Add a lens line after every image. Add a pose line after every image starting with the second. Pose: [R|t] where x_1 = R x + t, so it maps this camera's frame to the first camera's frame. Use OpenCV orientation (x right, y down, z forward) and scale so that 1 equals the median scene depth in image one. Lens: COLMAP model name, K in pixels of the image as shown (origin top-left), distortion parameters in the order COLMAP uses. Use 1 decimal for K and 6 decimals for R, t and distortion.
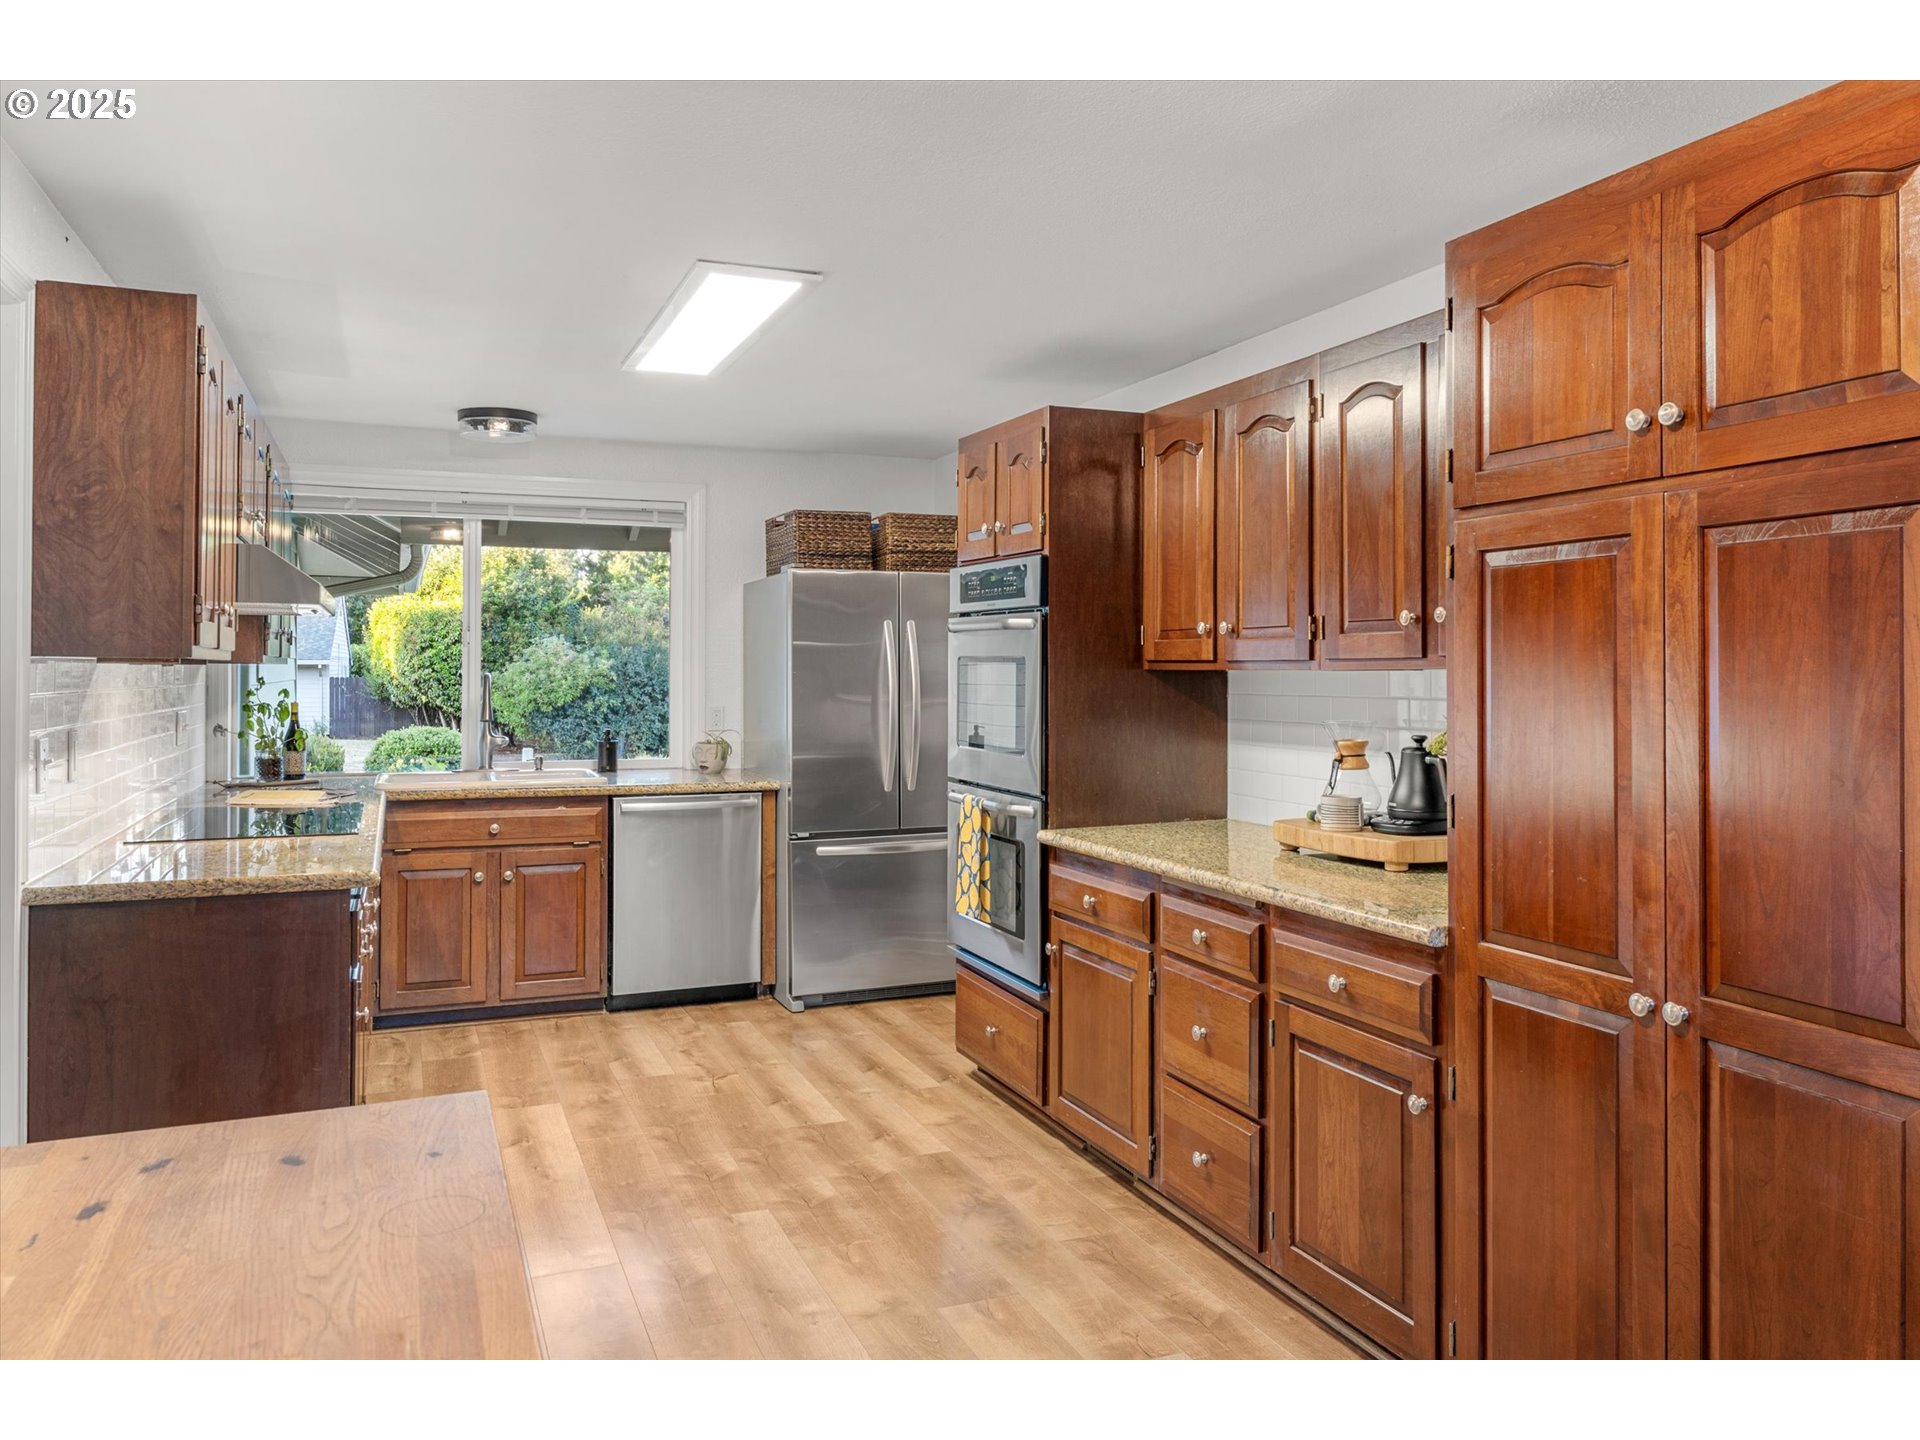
lens RADIAL K [[1367.6, 0, 959.9], [0, 1367.6, 657.1], [0, 0, 1]] dist [-0.000981, 0.000040]
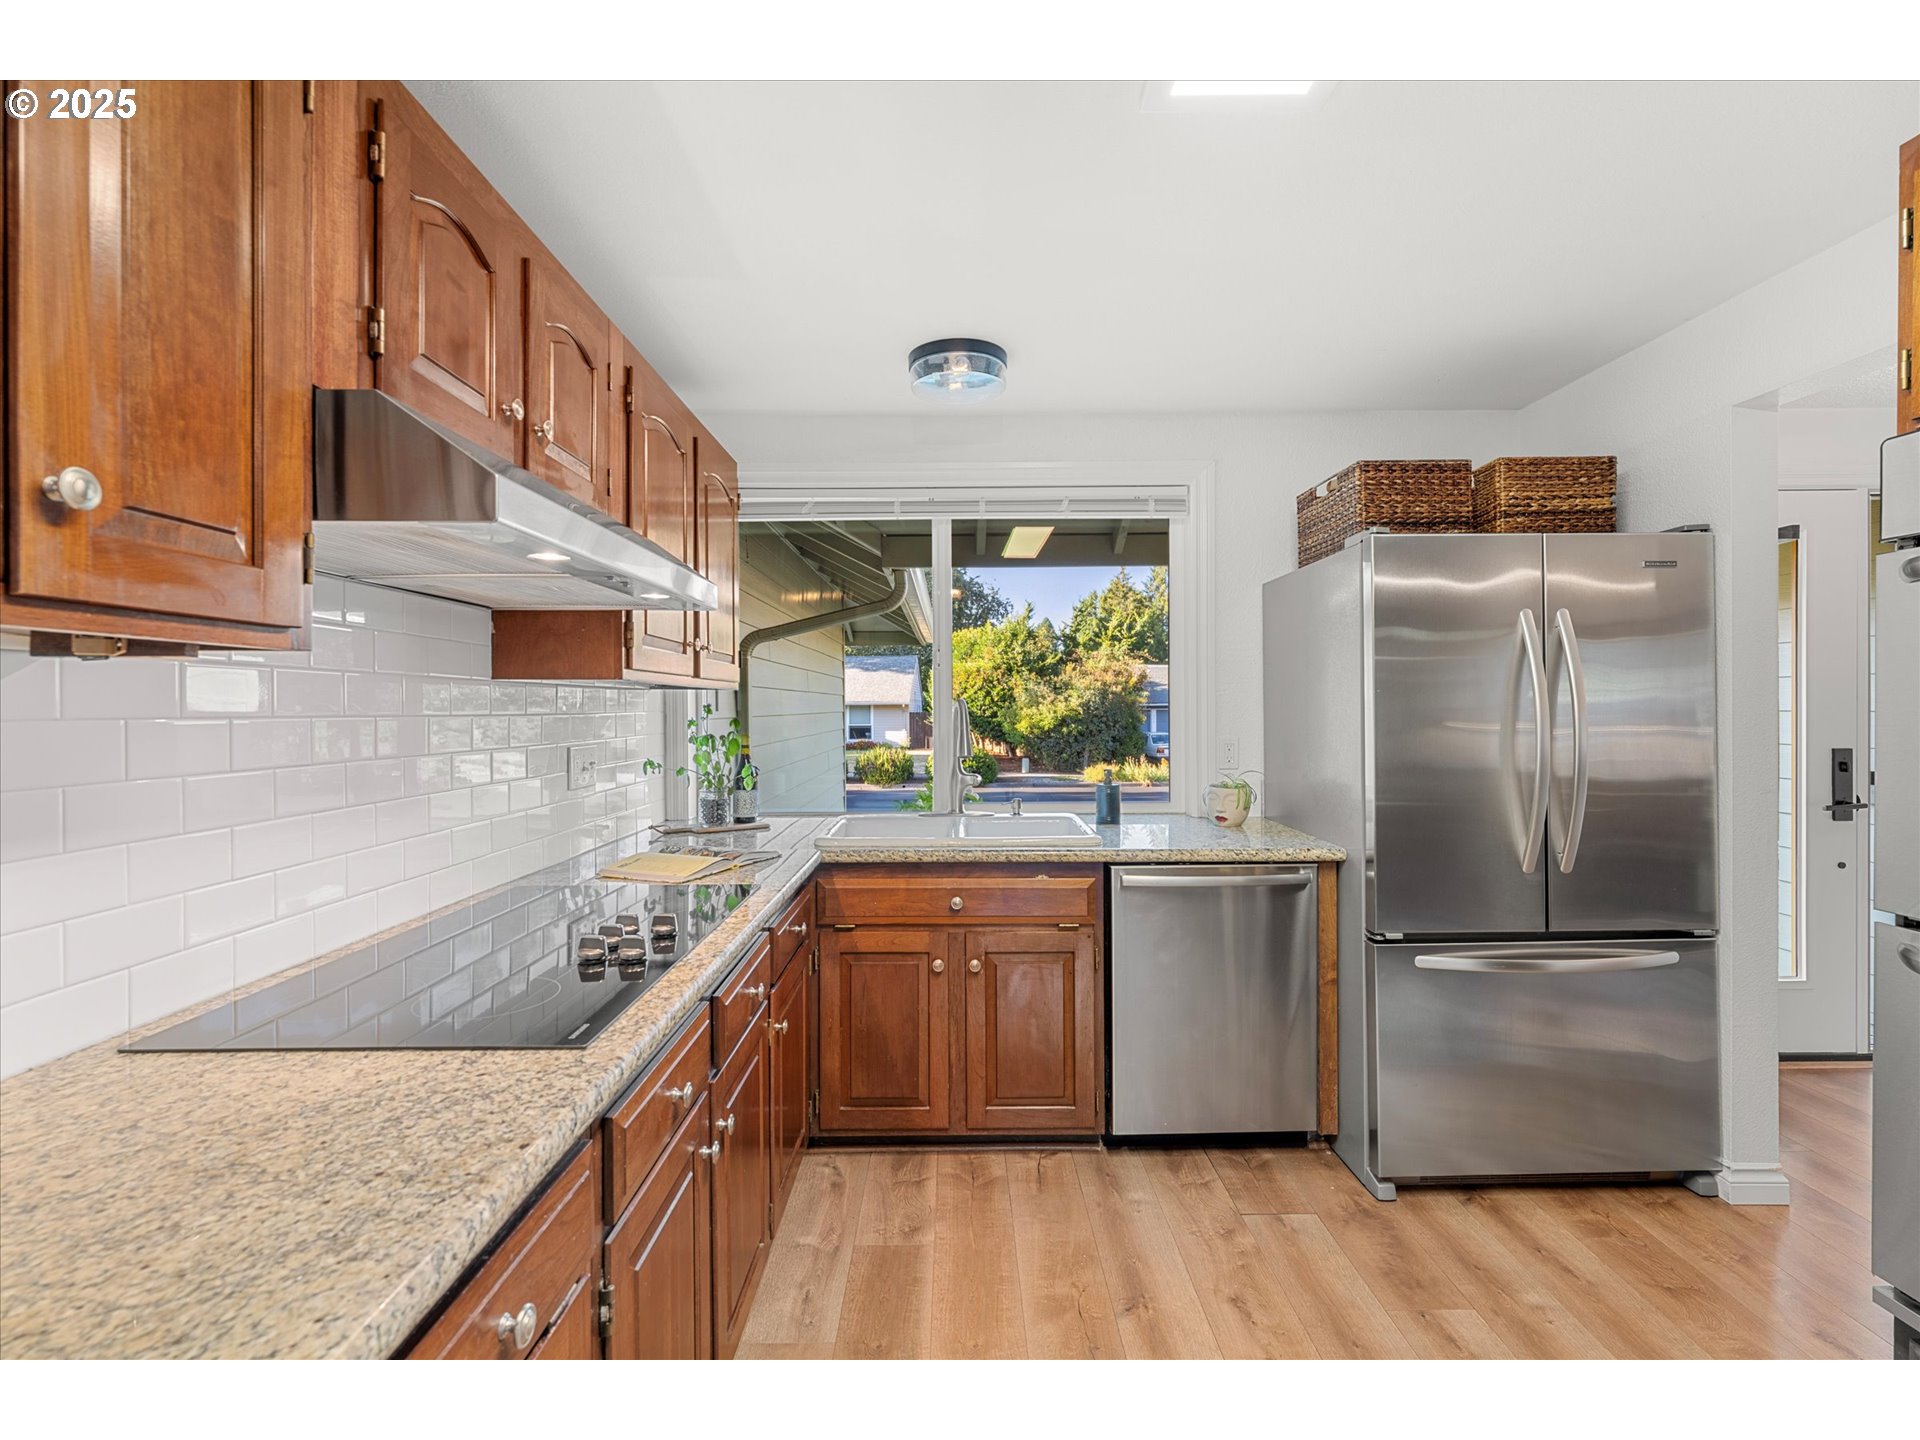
lens RADIAL K [[872.4, 0, 960.0], [0, 872.4, 720.0], [0, 0, 1]] dist [-0.001087, -0.000190]
pose [[0.927482, -0.002957, -0.373856, -0.152888], [0.012027, 0.999687, 0.021930, 0.013780], [0.373675, -0.024836, 0.927227, 0.536971]]
